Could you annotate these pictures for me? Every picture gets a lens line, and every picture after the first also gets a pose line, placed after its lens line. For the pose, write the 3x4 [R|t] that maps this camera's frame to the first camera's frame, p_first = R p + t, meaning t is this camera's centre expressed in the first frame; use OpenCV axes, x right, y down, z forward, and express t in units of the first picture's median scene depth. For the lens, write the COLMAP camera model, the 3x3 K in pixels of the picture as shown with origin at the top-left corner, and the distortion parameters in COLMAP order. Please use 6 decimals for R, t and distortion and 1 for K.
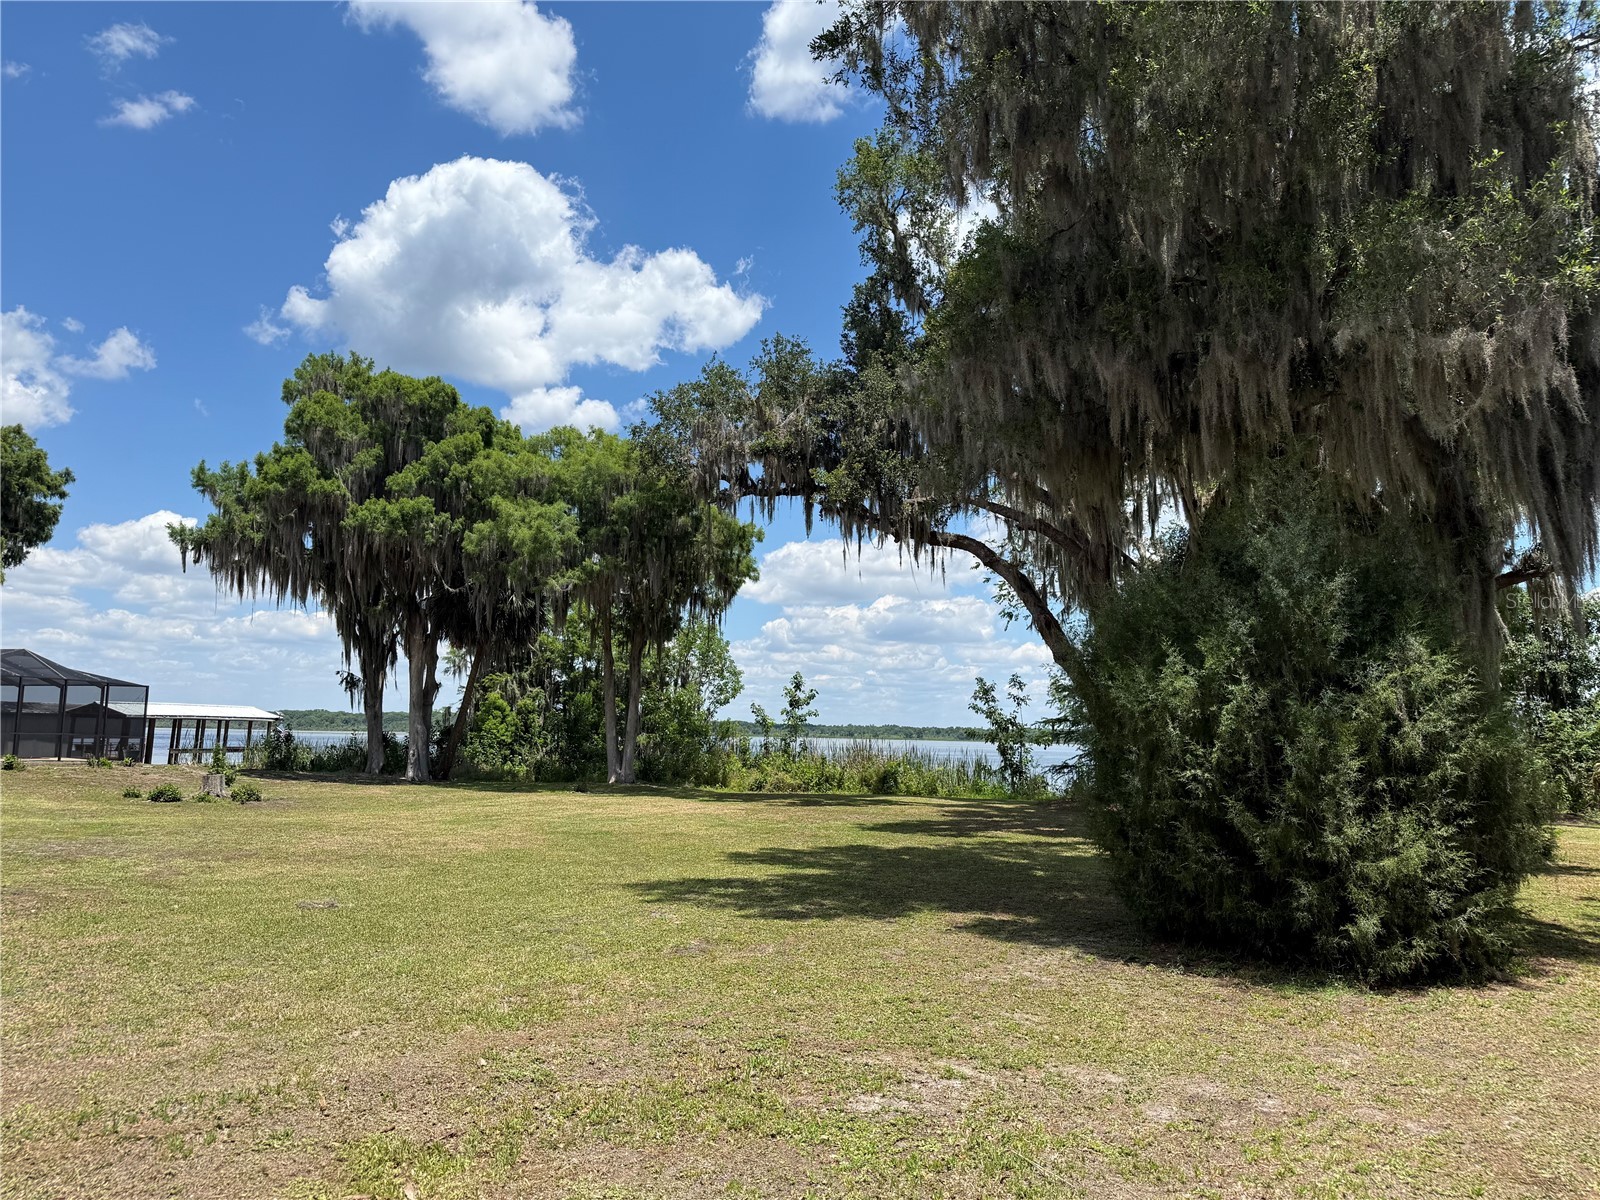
lens RADIAL K [[1106.5, 0, 804.4], [0, 1106.5, 608.7], [0, 0, 1]] dist [0.108596, -0.164153]
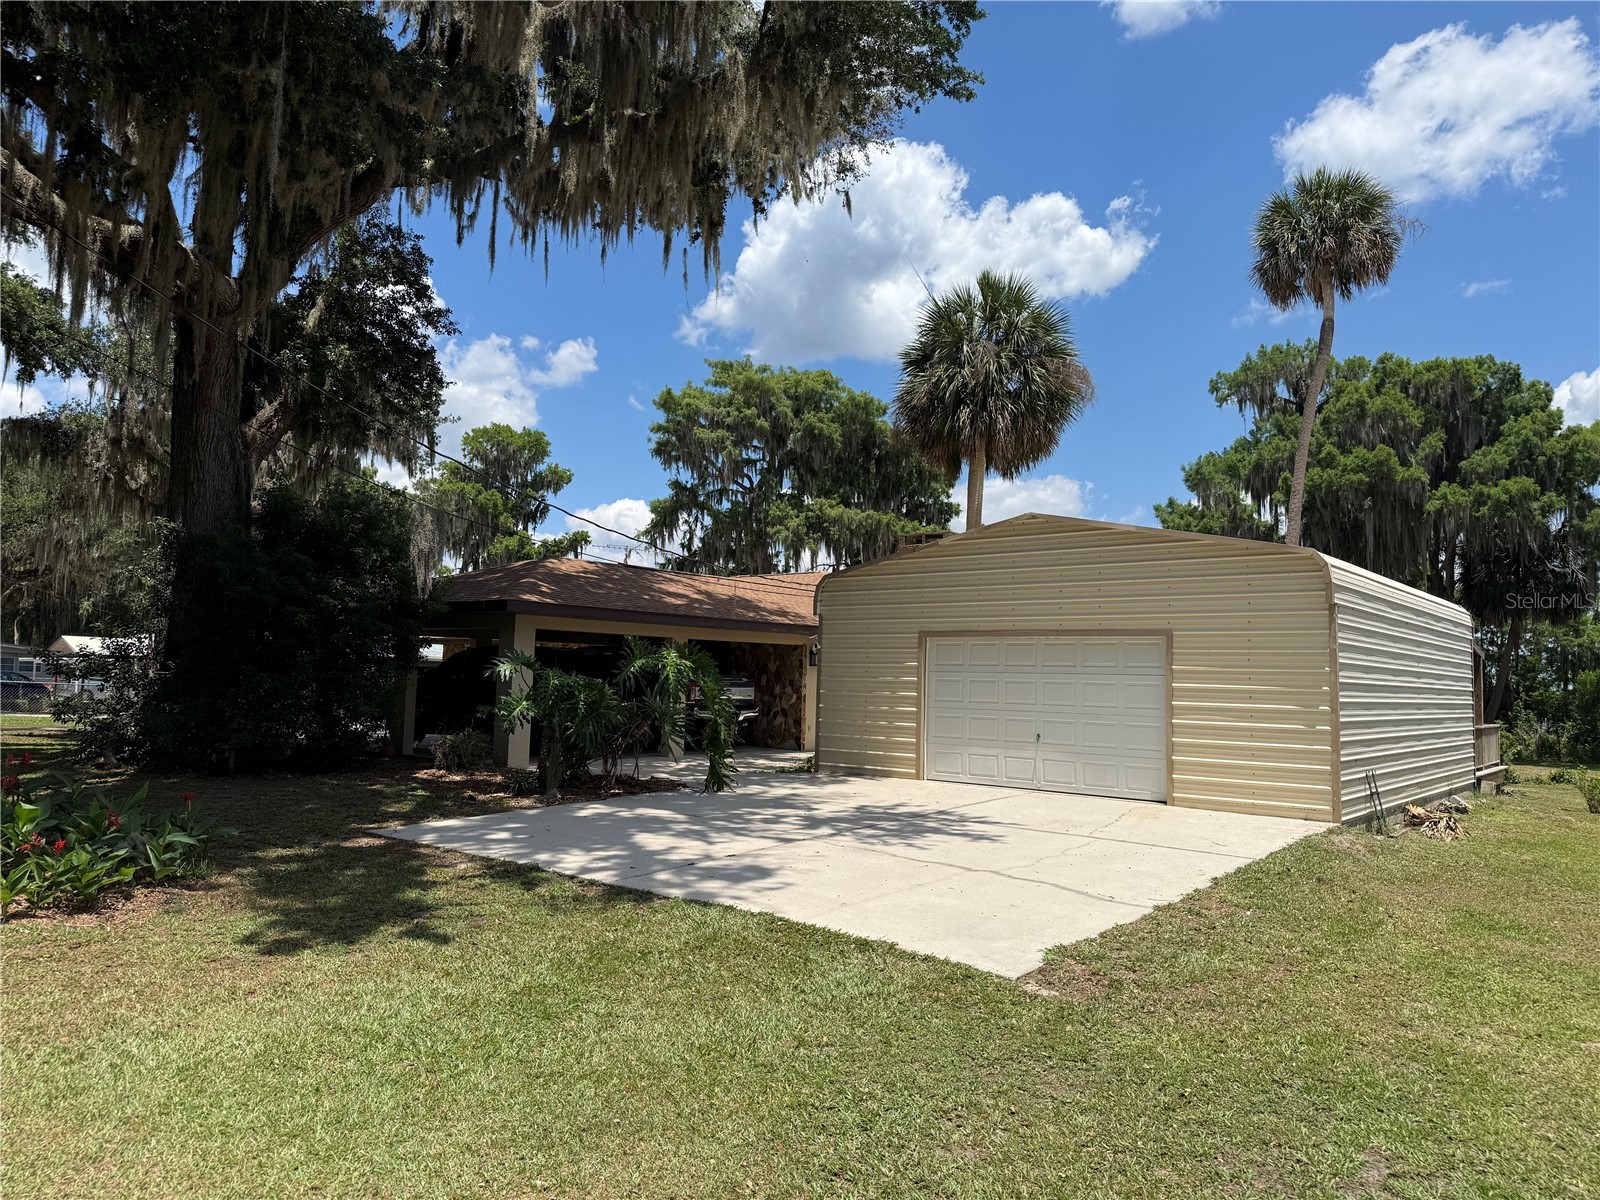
lens RADIAL K [[1086.7, 0, 714.0], [0, 1086.7, 597.1], [0, 0, 1]] dist [-0.001377, -0.033825]
pose [[0.900864, -0.023648, -0.433457, -0.552889], [0.034893, 0.999229, 0.018004, -0.034402], [0.432697, -0.031344, 0.900994, -0.169254]]
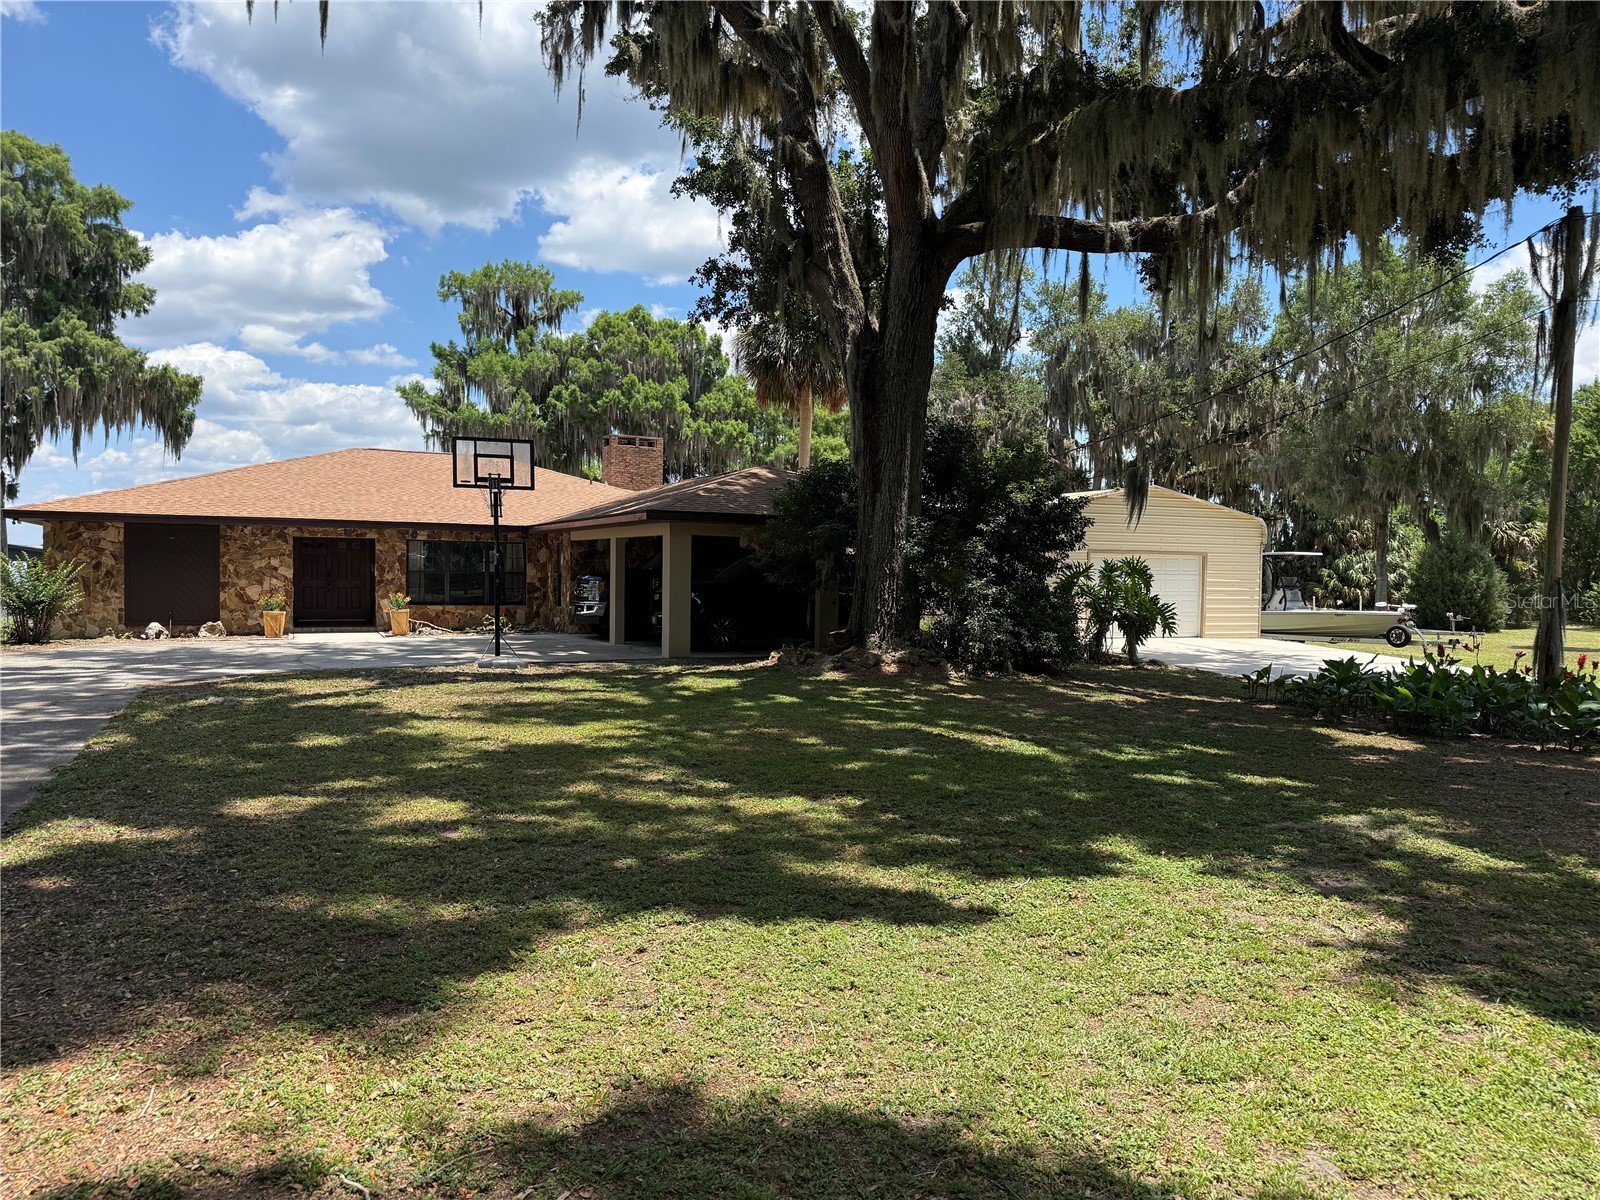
lens RADIAL K [[1106.5, 0, 804.4], [0, 1106.5, 608.7], [0, 0, 1]] dist [0.108596, -0.164153]
pose [[0.737875, -0.032256, 0.674166, -1.212111], [-0.076626, 0.988396, 0.131157, -0.050931], [-0.670574, -0.148437, 0.726841, -0.153404]]
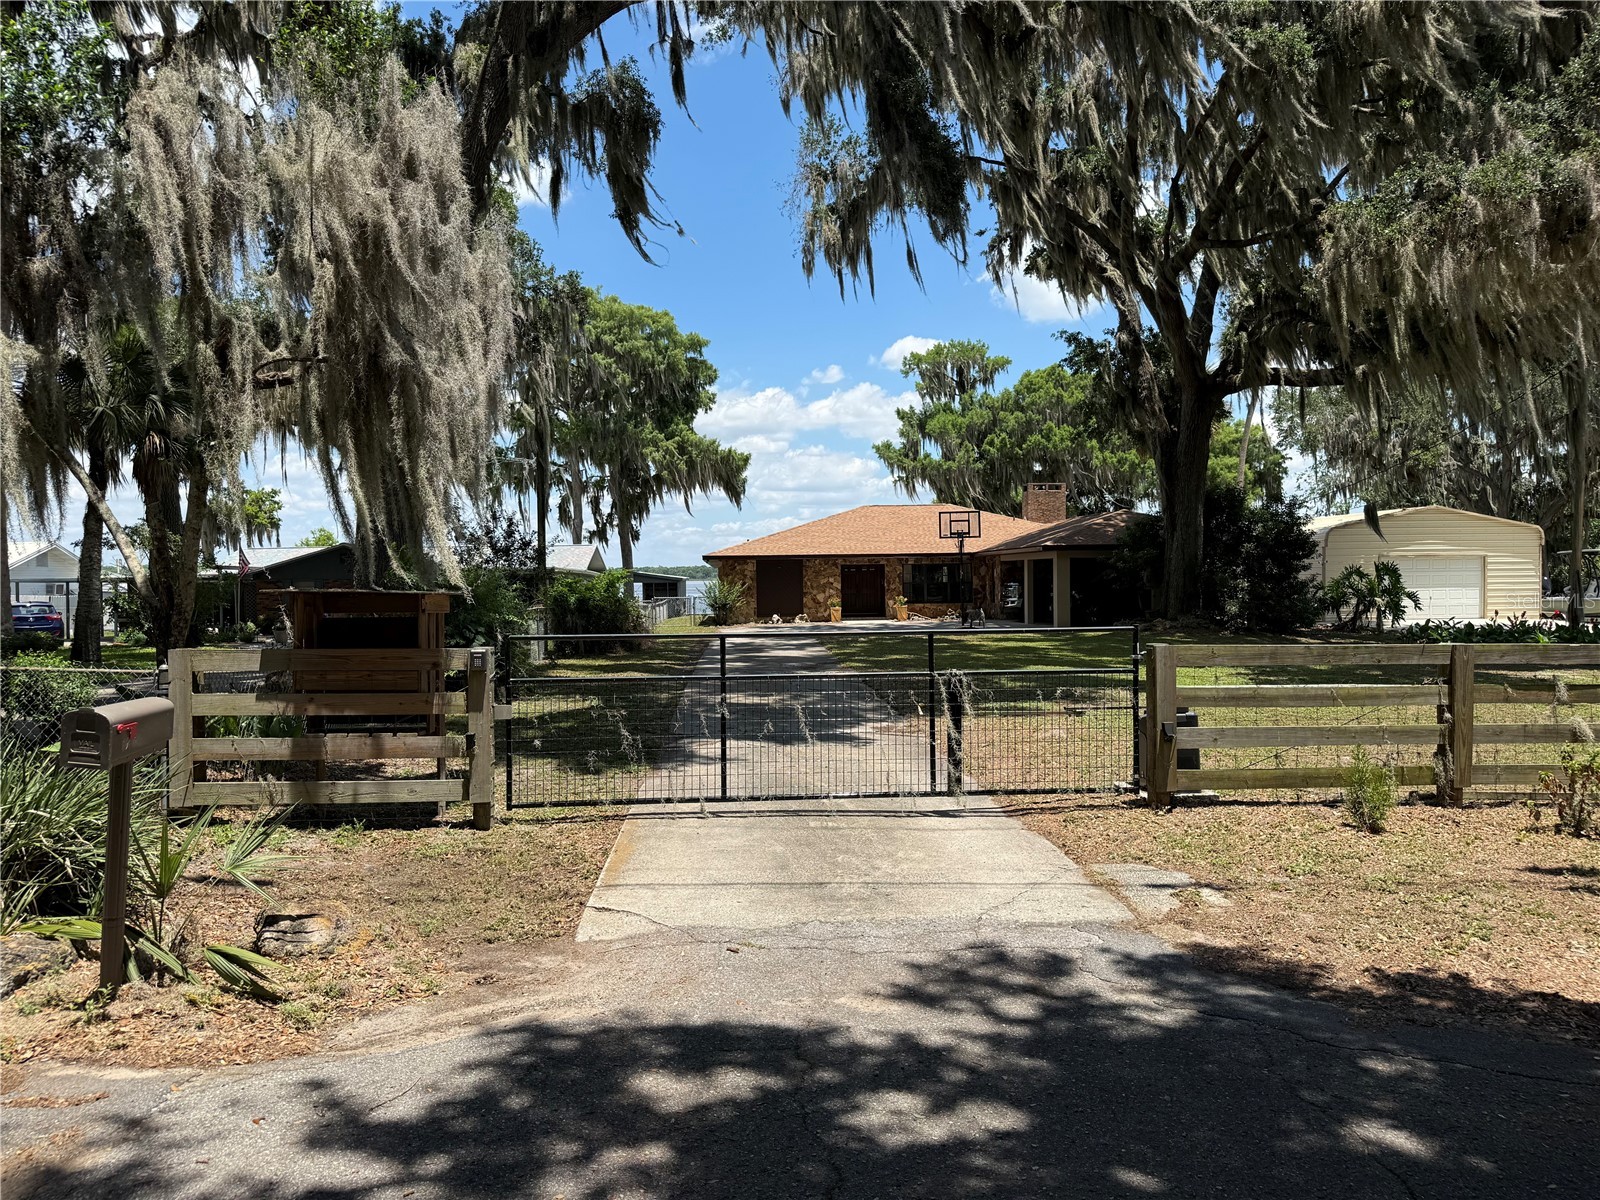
lens RADIAL K [[1100.1, 0, 807.9], [0, 1100.1, 612.4], [0, 0, 1]] dist [0.096530, -0.128731]
pose [[0.936044, -0.042295, 0.349332, -1.391245], [-0.009560, 0.989327, 0.145398, -0.092494], [-0.351753, -0.139439, 0.925649, -0.458615]]
